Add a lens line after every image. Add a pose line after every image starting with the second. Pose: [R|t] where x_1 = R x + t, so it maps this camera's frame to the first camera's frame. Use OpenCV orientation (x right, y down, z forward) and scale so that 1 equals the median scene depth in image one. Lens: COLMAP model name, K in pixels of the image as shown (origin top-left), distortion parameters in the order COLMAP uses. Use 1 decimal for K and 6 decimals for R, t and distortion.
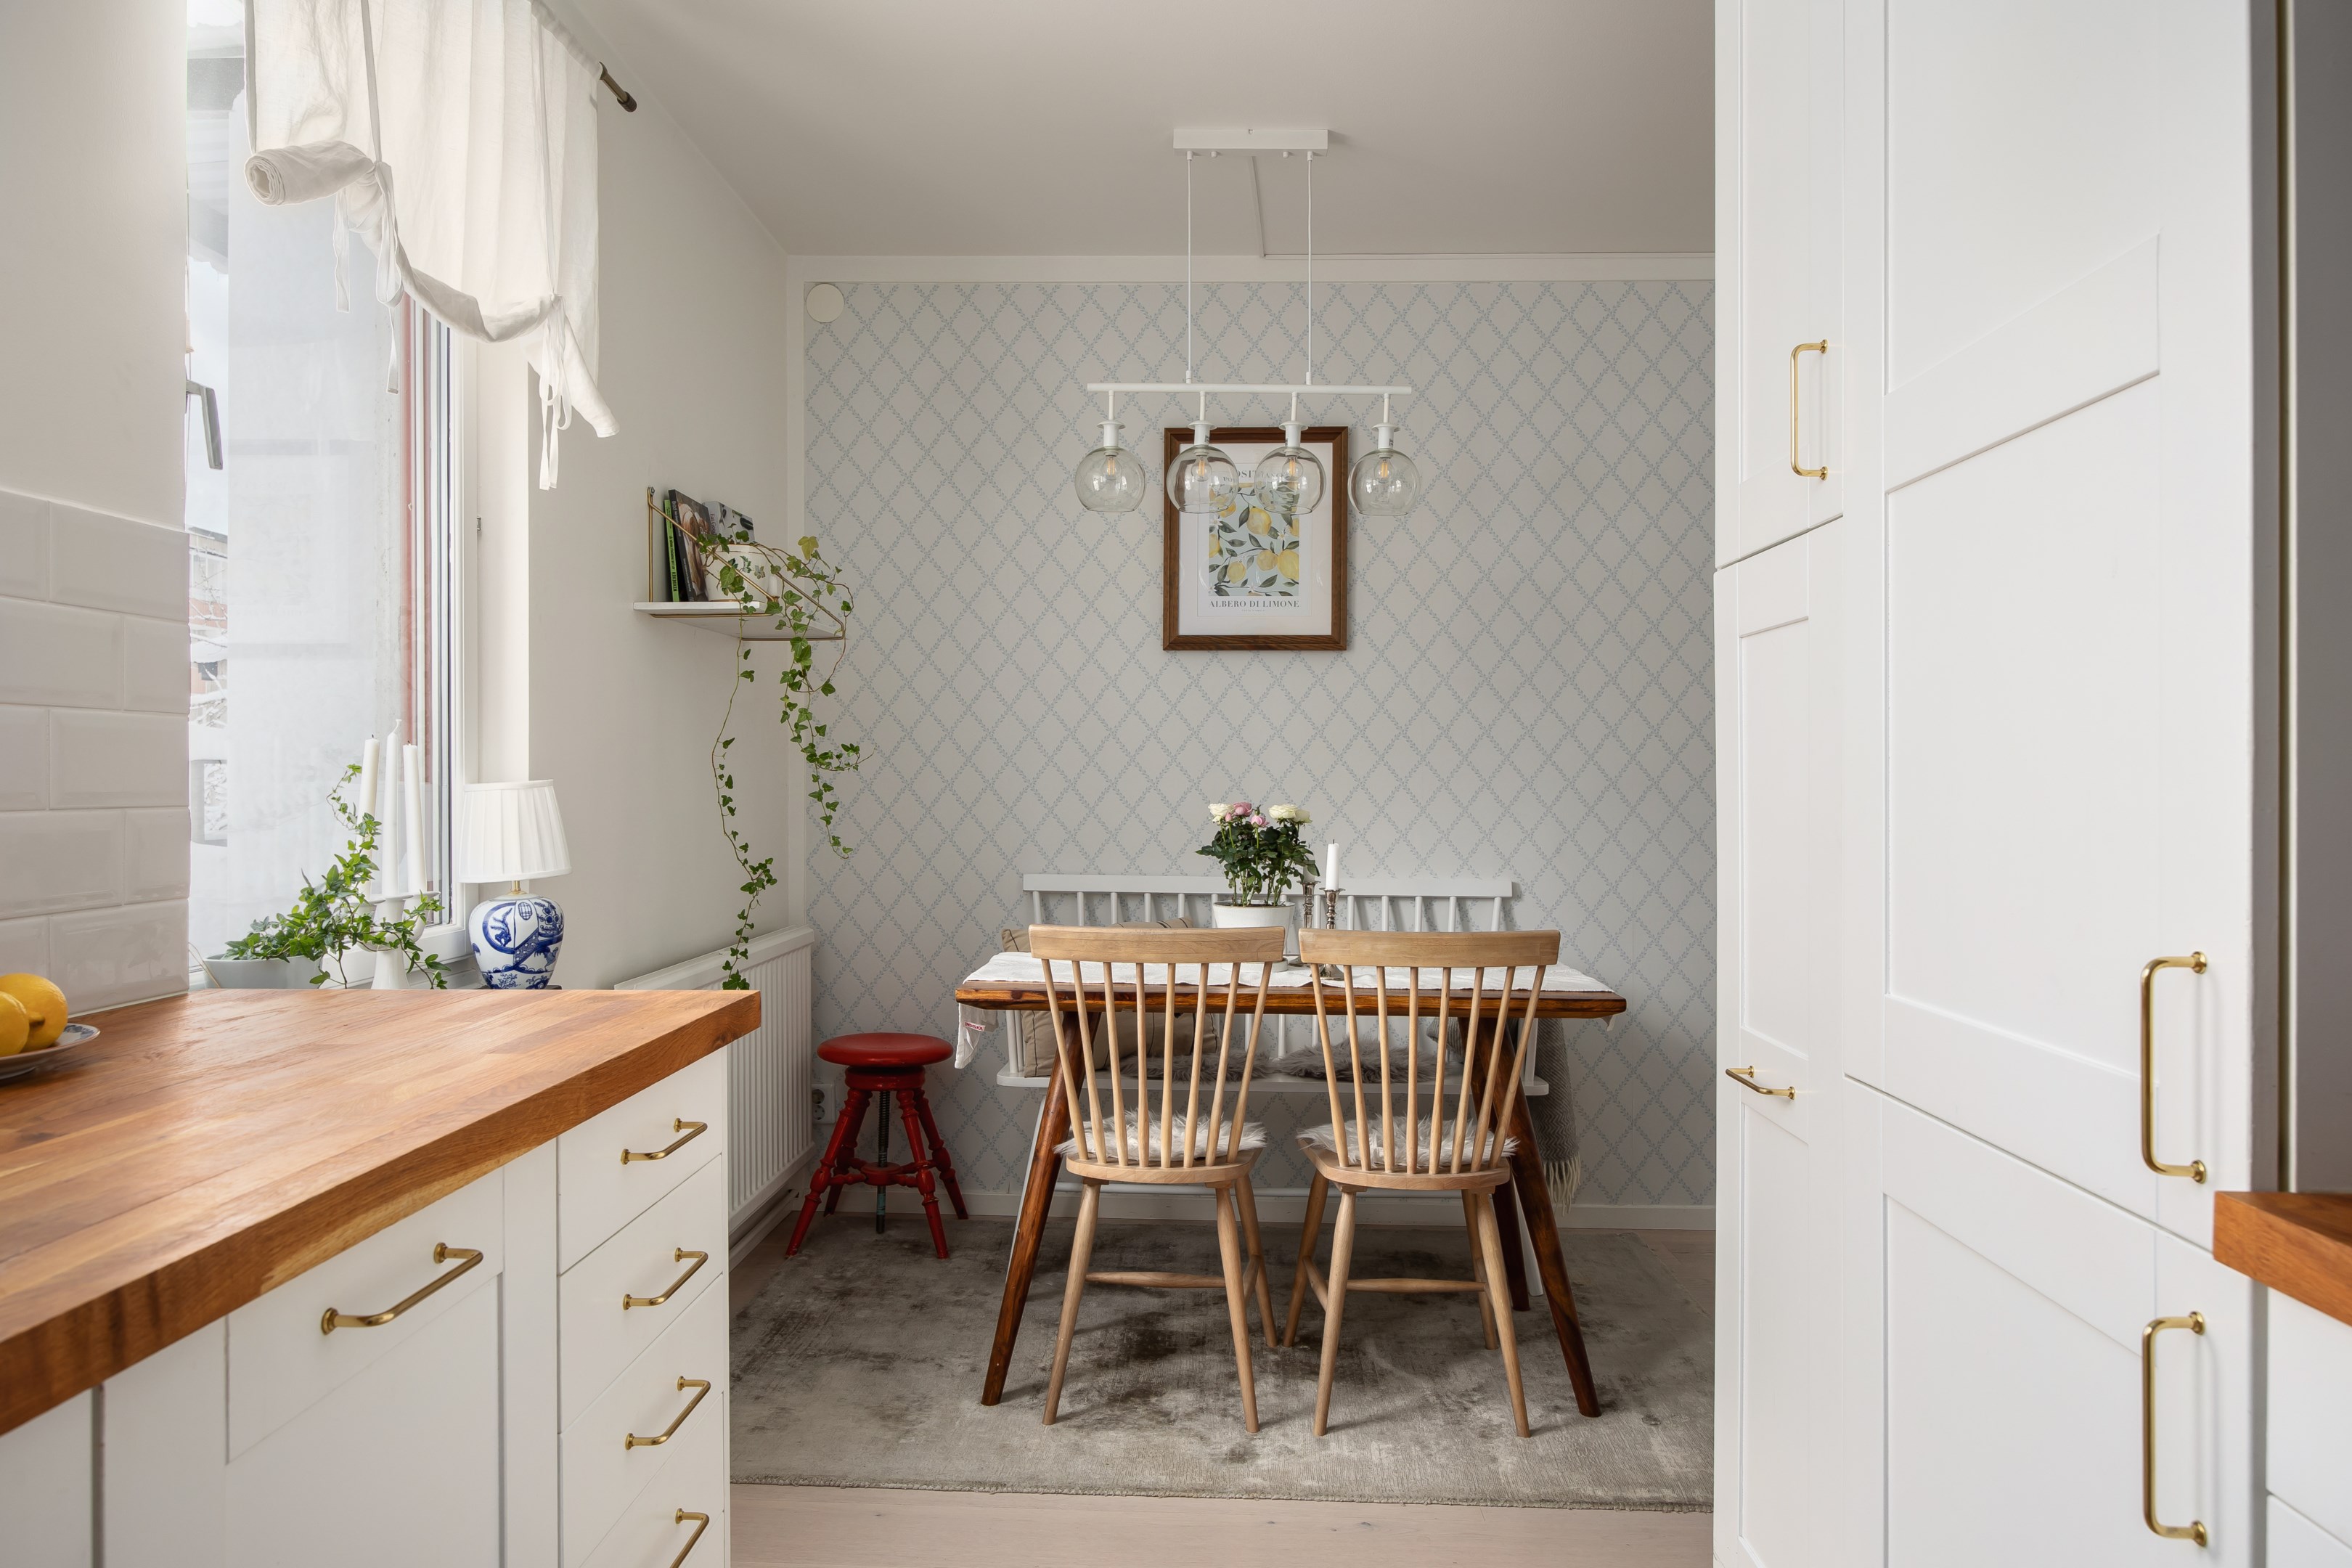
lens RADIAL K [[1553.2, 0, 1175.2], [0, 1553.2, 784.6], [0, 0, 1]] dist [-0.001411, -0.000028]
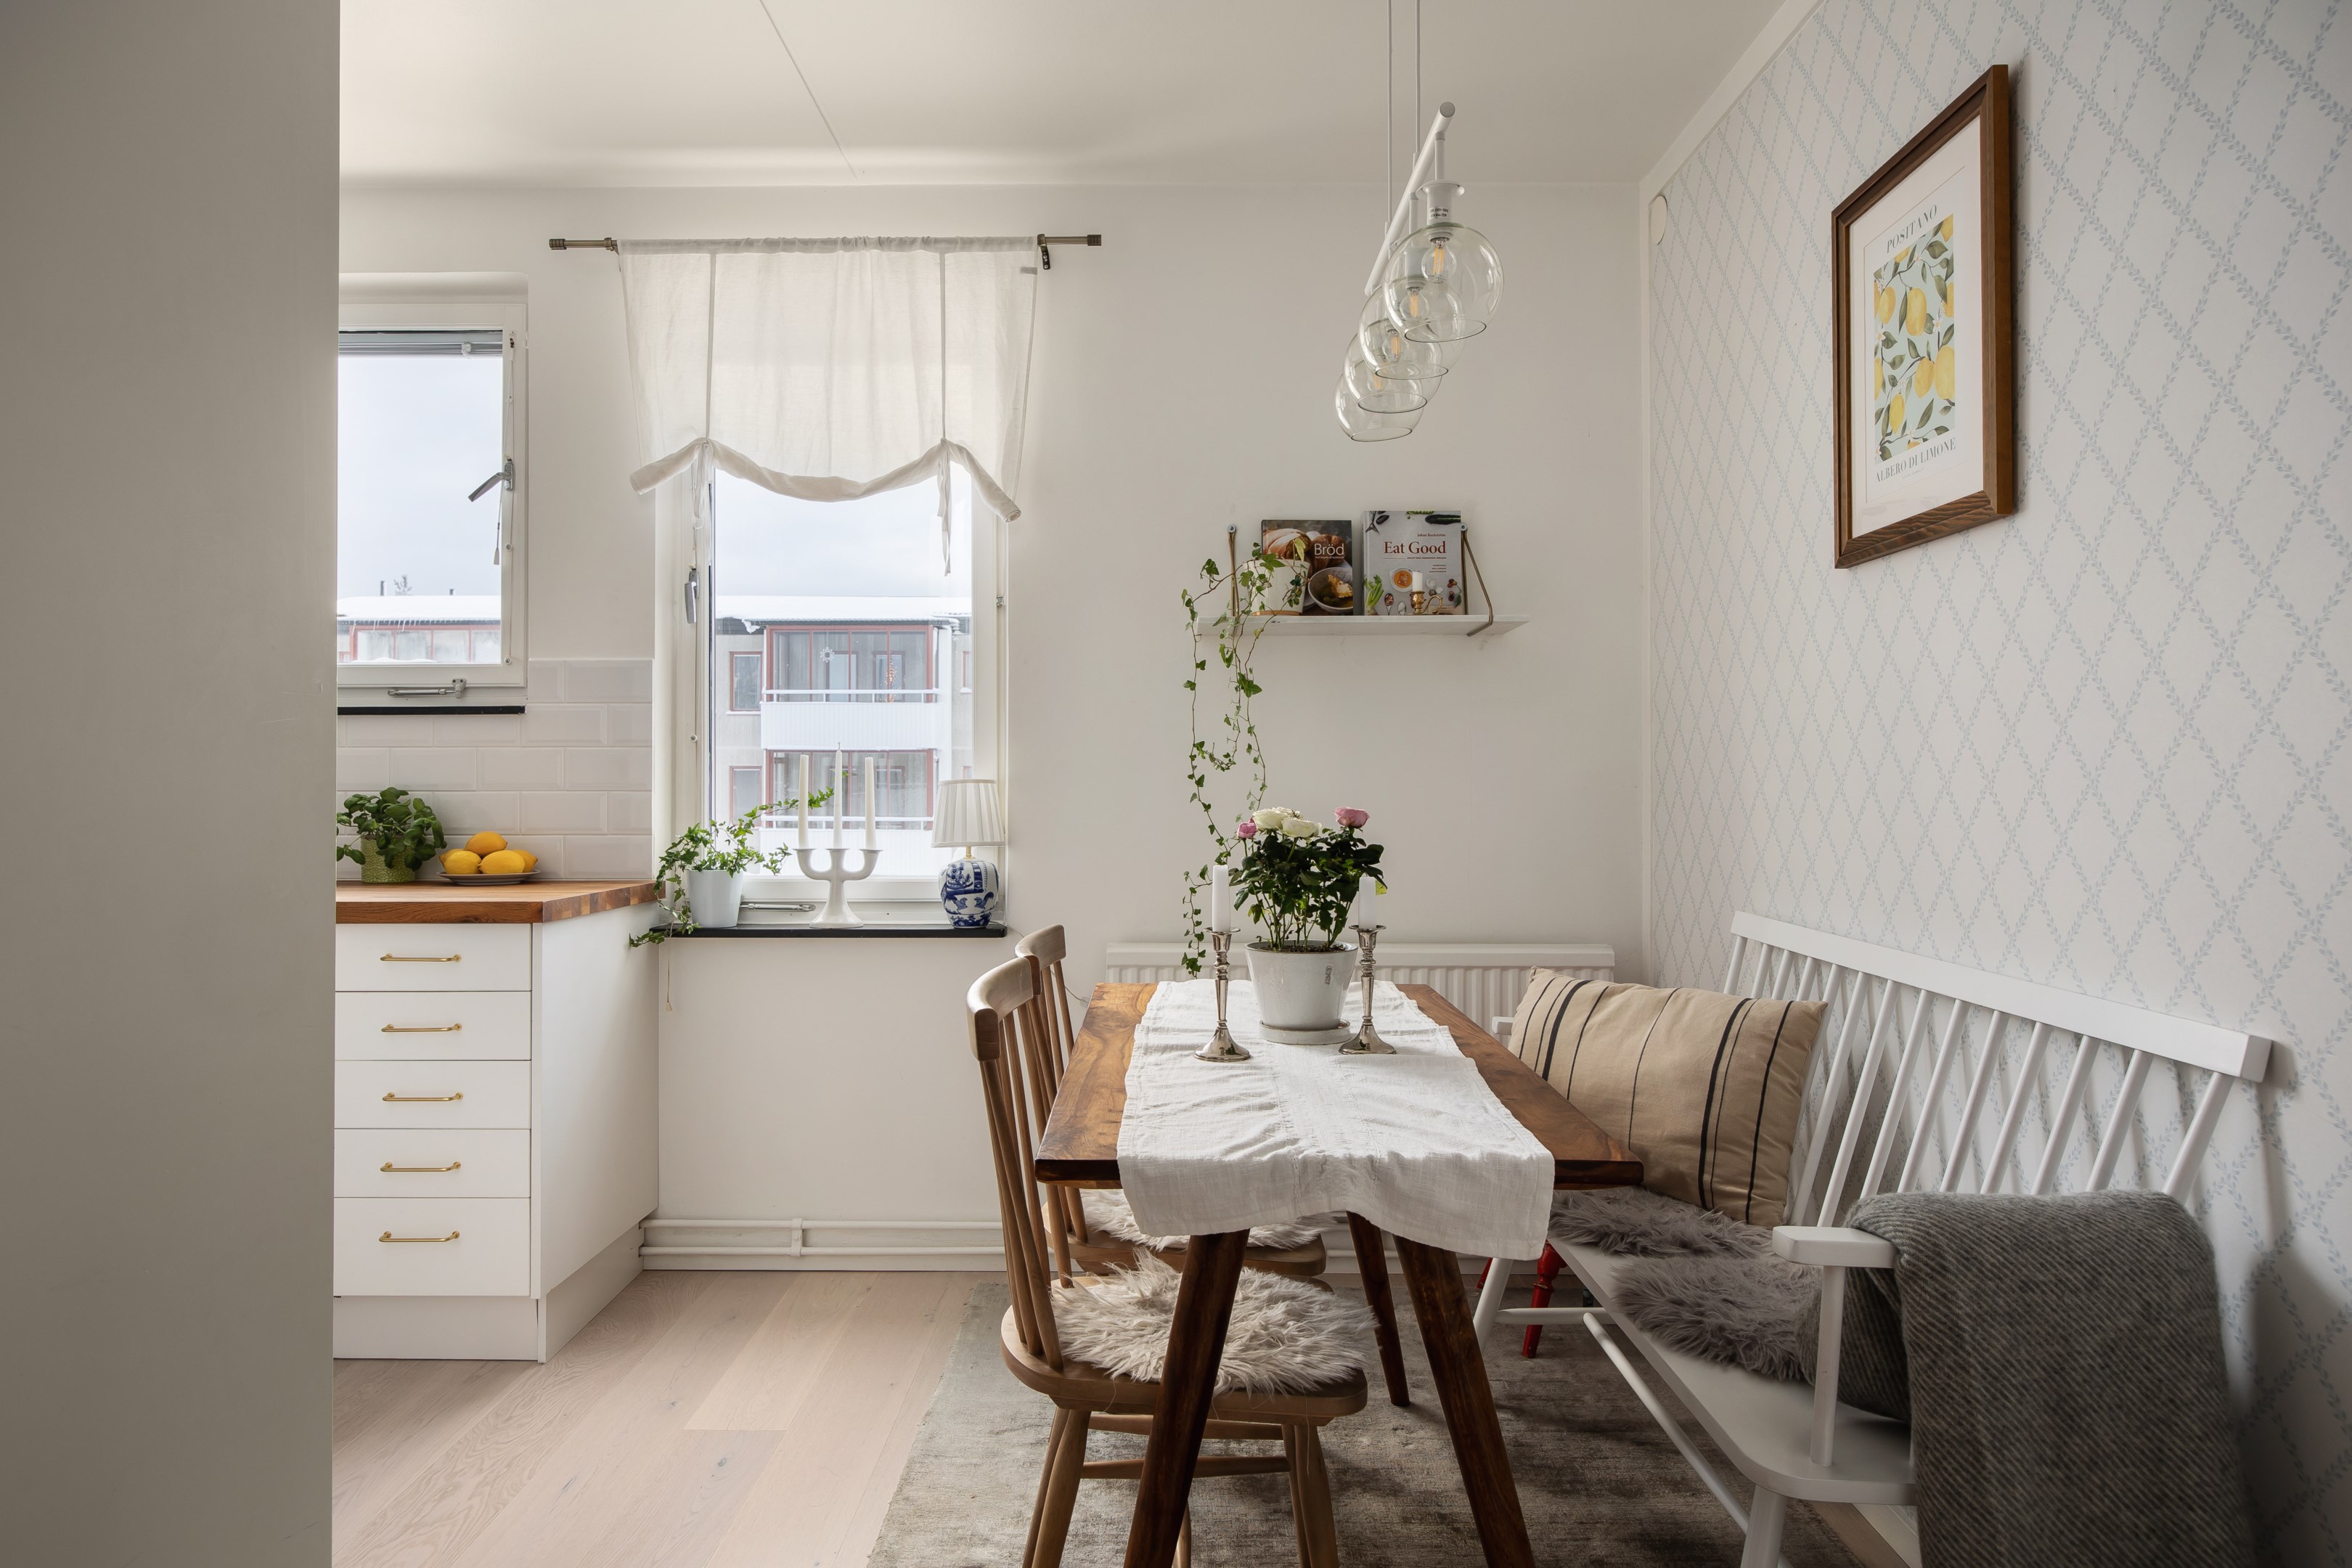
lens RADIAL K [[1417.8, 0, 1174.0], [0, 1417.8, 786.5], [0, 0, 1]] dist [0.010191, -0.000128]
pose [[0.026689, 0.004845, -0.999632, 0.561862], [0.009279, 0.999944, 0.005094, -0.002814], [0.999601, -0.009412, 0.026643, 0.715519]]
